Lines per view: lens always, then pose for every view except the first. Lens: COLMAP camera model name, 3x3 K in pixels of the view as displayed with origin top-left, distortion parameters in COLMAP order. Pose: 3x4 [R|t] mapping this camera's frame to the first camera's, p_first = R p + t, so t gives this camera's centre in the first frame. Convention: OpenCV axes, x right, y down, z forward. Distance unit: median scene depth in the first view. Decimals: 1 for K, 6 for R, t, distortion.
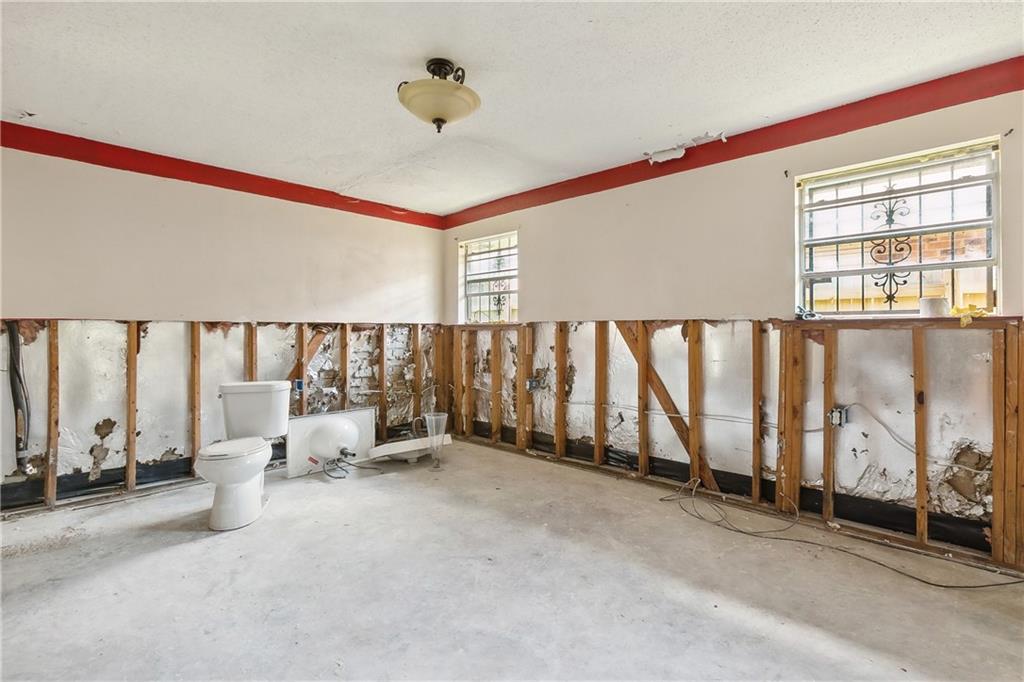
lens RADIAL K [[469.7, 0, 514.5], [0, 469.7, 334.7], [0, 0, 1]] dist [-0.005311, 0.001294]
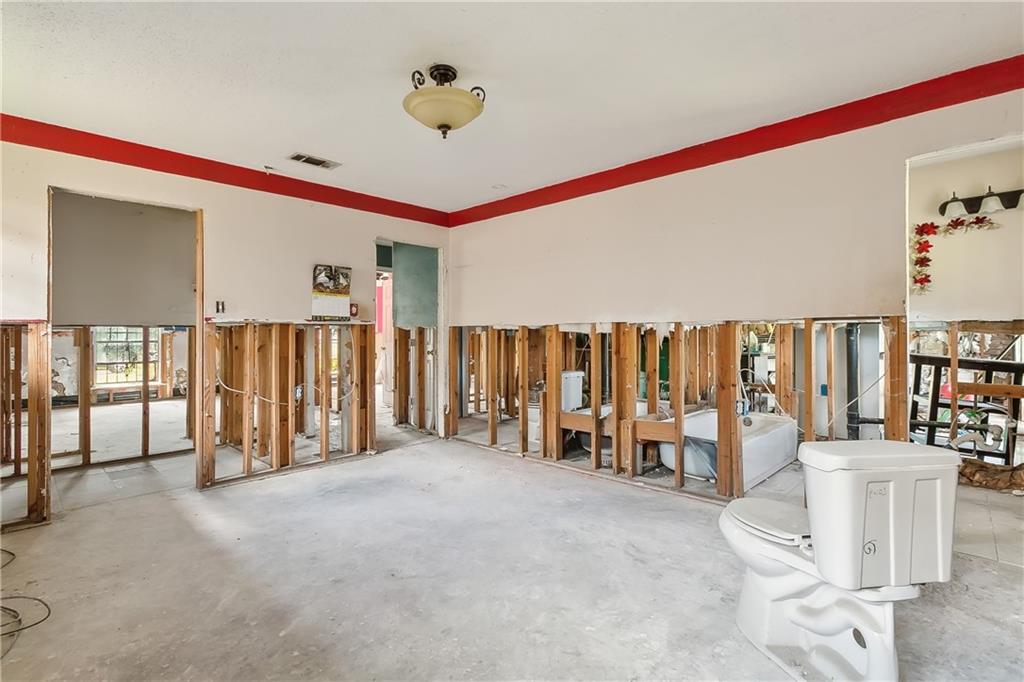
lens RADIAL K [[469.7, 0, 501.5], [0, 469.7, 338.1], [0, 0, 1]] dist [-0.005311, 0.001294]
pose [[-0.999808, 0.003163, 0.019331, -0.281176], [0.003289, 0.999974, 0.006487, -0.000566], [-0.019310, 0.006550, -0.999792, 1.871271]]
